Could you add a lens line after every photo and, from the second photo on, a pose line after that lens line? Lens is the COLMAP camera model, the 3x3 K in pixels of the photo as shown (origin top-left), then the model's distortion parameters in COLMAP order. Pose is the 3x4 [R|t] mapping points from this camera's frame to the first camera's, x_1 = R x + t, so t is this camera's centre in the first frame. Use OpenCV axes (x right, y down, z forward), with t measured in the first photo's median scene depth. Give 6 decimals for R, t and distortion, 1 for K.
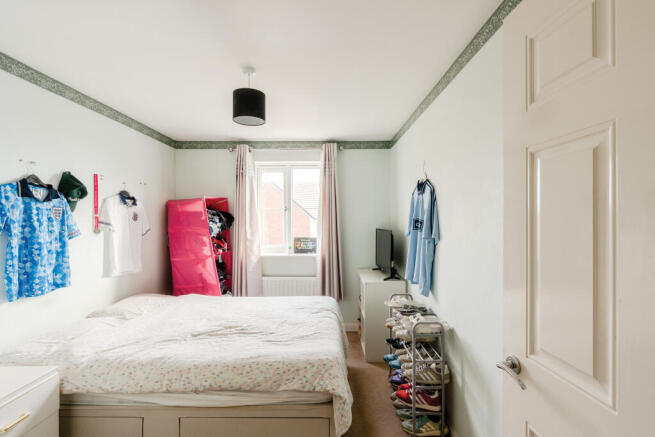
lens RADIAL K [[295.2, 0, 341.0], [0, 295.2, 216.6], [0, 0, 1]] dist [-0.012258, 0.006594]
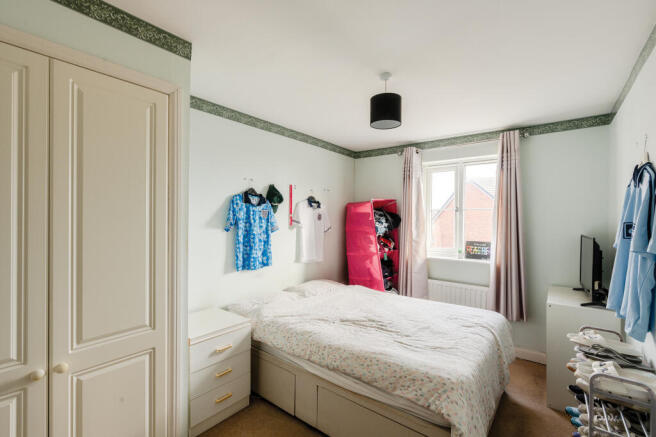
lens RADIAL K [[295.6, 0, 341.5], [0, 295.6, 216.6], [0, 0, 1]] dist [-0.012258, 0.006594]
pose [[0.790541, 0.005541, -0.612384, 0.173705], [-0.008433, 0.999963, -0.001837, 0.000803], [0.612351, 0.006617, 0.790558, 0.074527]]
